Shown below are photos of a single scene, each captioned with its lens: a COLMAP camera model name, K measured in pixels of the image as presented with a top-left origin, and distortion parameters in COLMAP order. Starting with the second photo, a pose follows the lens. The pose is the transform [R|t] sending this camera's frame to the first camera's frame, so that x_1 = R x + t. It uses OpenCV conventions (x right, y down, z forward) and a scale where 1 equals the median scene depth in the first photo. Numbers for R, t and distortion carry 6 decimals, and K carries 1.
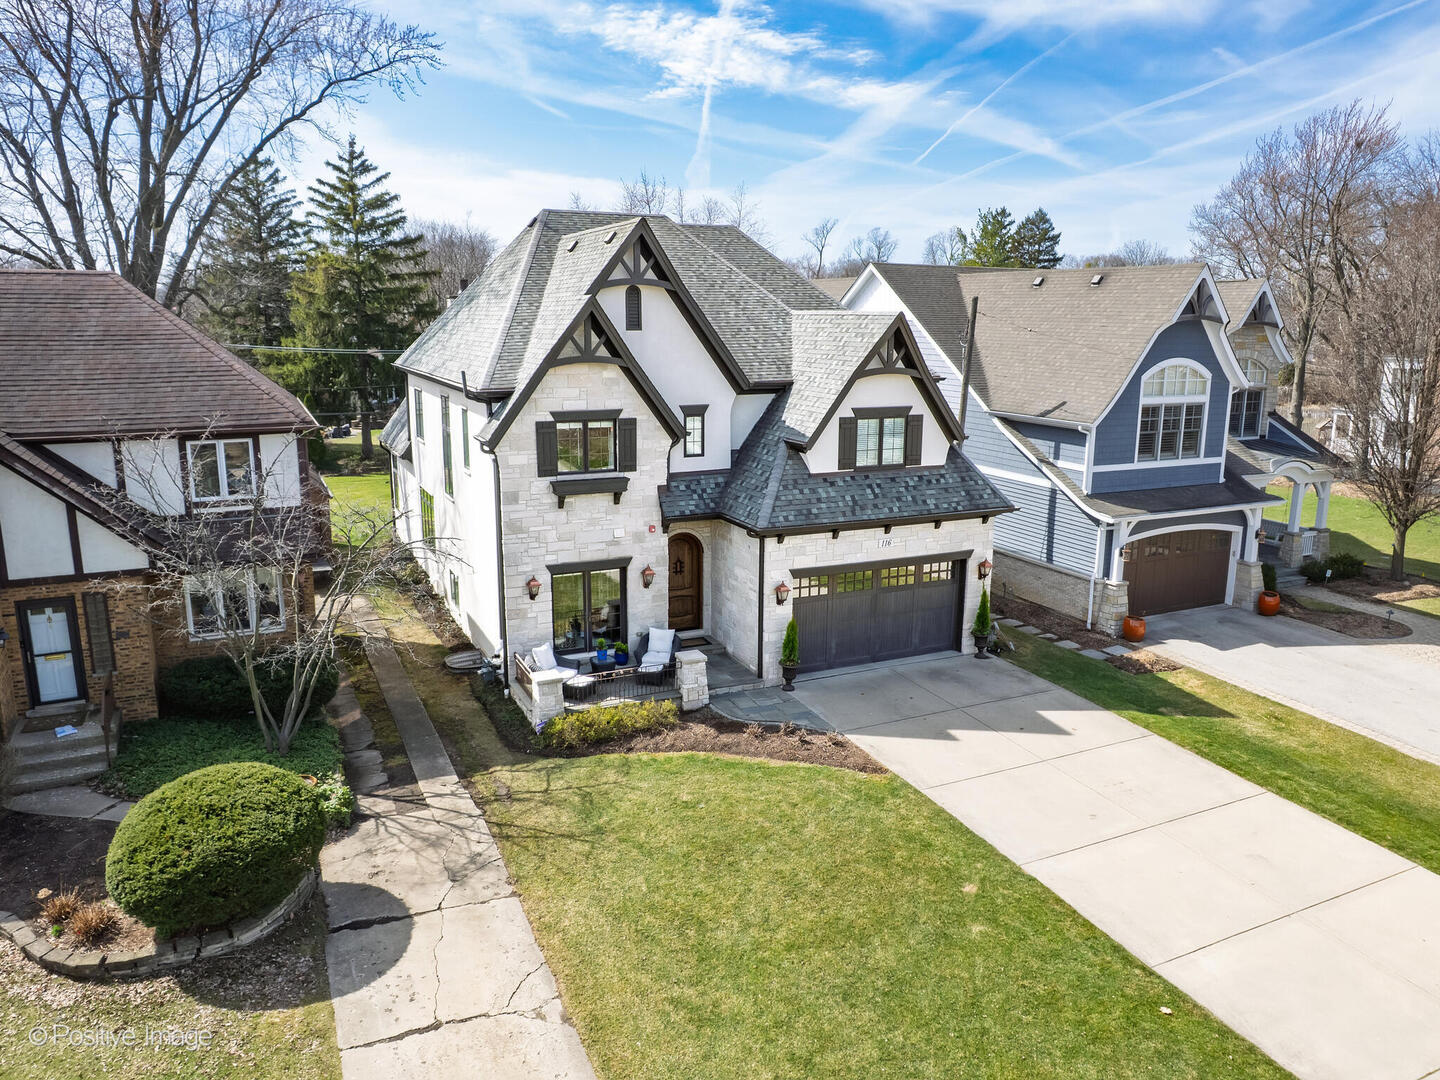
lens RADIAL K [[1028.8, 0, 725.8], [0, 1028.8, 542.7], [0, 0, 1]] dist [-0.079068, 0.076181]
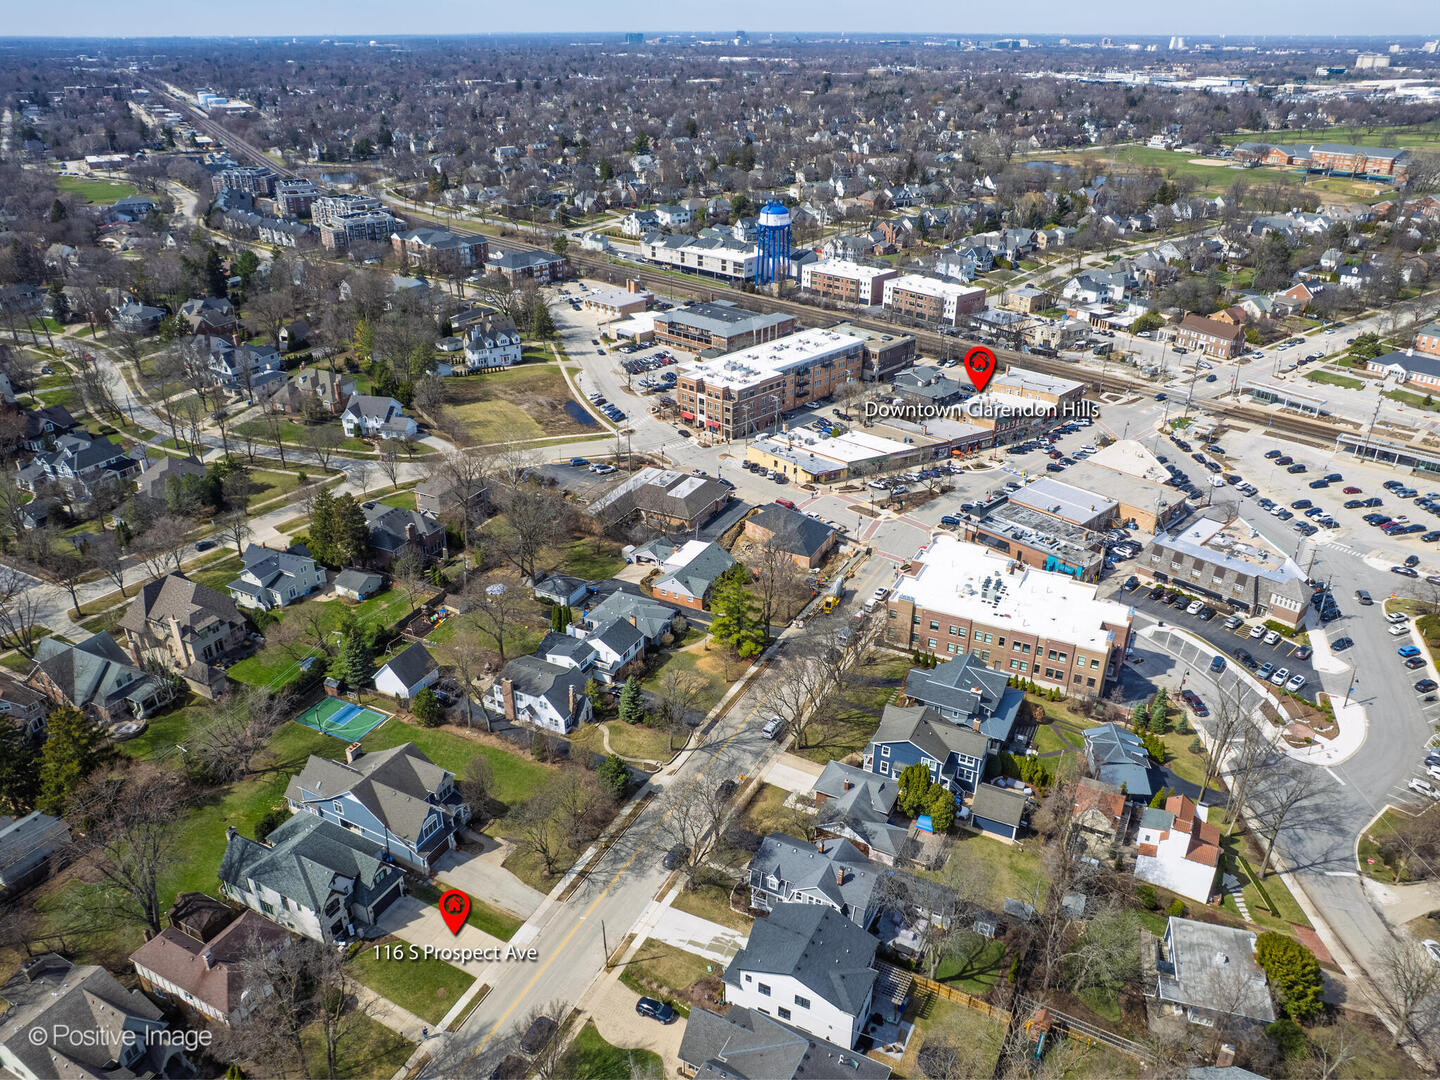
lens RADIAL K [[1023.9, 0, 720.0], [0, 1023.9, 540.0], [0, 0, 1]] dist [-0.044764, -0.000537]
pose [[0.791832, -0.273434, 0.546110, -0.912042], [0.128027, 0.948627, 0.289338, -3.274488], [-0.597169, -0.159190, 0.786160, -4.219154]]
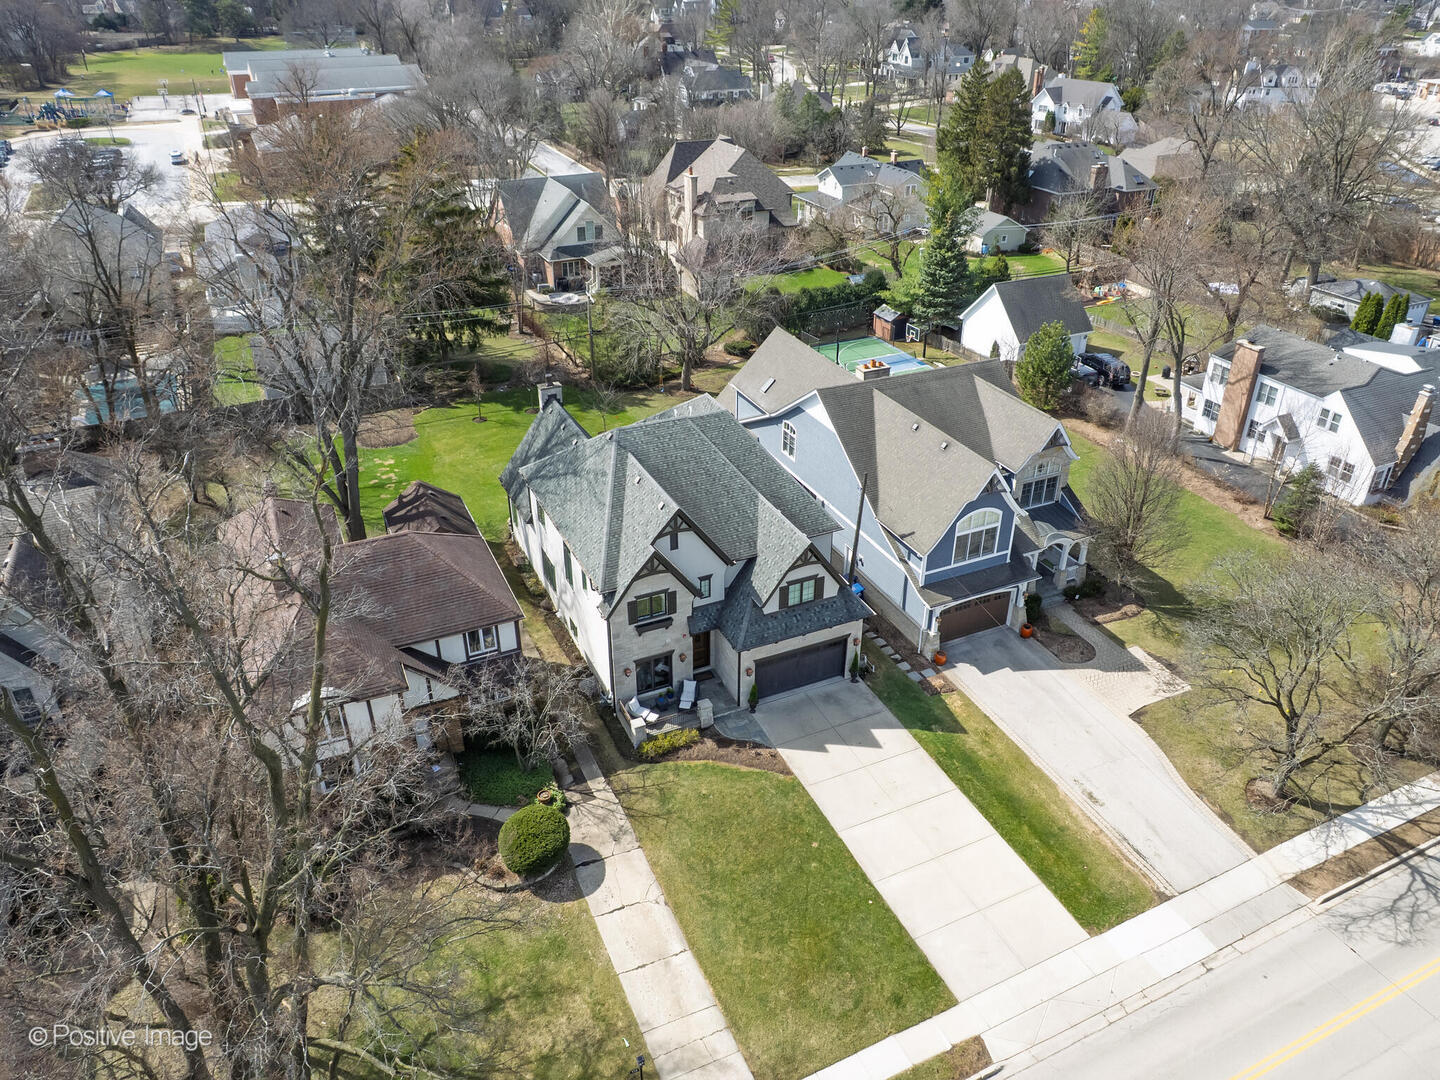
lens RADIAL K [[1023.9, 0, 720.0], [0, 1023.9, 540.0], [0, 0, 1]] dist [-0.044764, -0.000537]
pose [[0.999969, 0.000267, -0.007887, 0.012640], [0.002170, 0.951581, 0.307392, -0.826111], [0.007587, -0.307399, 0.951550, -0.851438]]
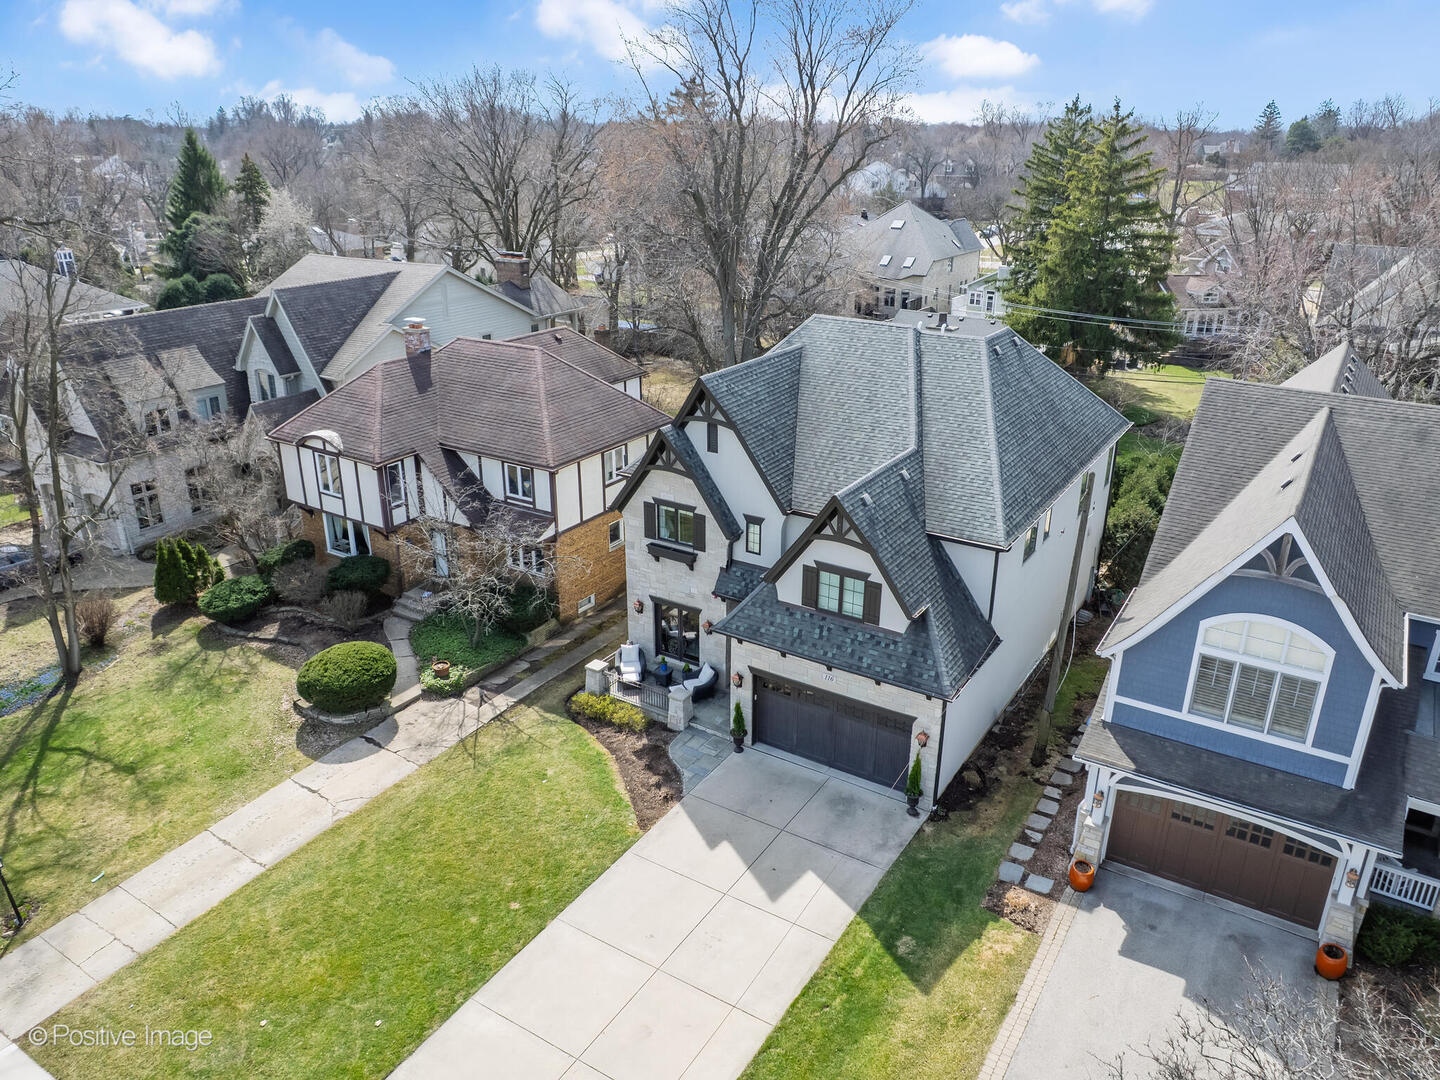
lens RADIAL K [[1028.8, 0, 725.8], [0, 1028.8, 542.7], [0, 0, 1]] dist [-0.079068, 0.076181]
pose [[0.540302, 0.315029, -0.780276, 0.996109], [-0.182999, 0.949073, 0.256462, -0.441316], [0.821331, 0.004223, 0.570436, 0.257453]]
